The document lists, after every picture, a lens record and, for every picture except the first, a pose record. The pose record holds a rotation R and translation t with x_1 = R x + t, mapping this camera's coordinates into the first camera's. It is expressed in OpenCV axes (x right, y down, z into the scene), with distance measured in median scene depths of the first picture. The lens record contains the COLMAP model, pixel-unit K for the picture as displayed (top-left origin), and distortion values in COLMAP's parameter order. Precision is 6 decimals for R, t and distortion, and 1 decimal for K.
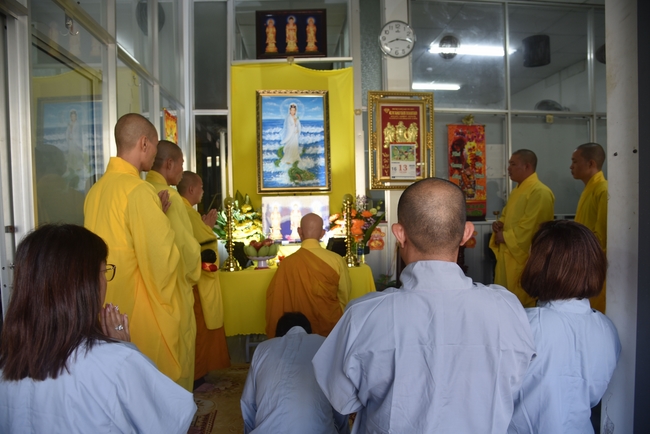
lens RADIAL K [[445.7, 0, 328.5], [0, 445.7, 220.2], [0, 0, 1]] dist [-0.081997, 0.008792]
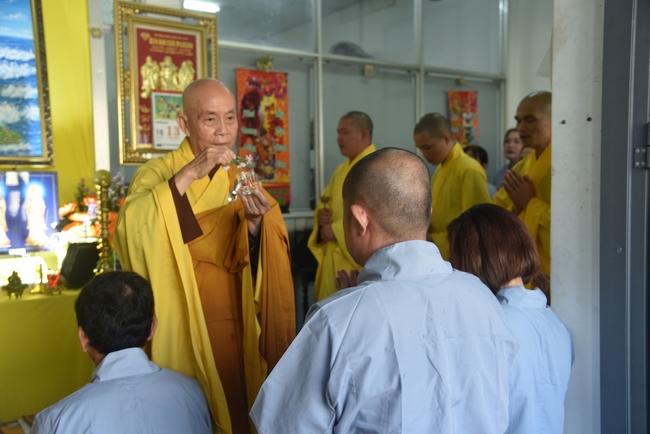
lens RADIAL K [[725.8, 0, 319.3], [0, 725.8, 219.4], [0, 0, 1]] dist [0.159537, 0.000000]
pose [[0.871709, -0.017690, 0.489704, -0.166699], [0.018436, 0.999825, 0.003301, 0.009356], [-0.489676, 0.006151, 0.871883, -0.018634]]
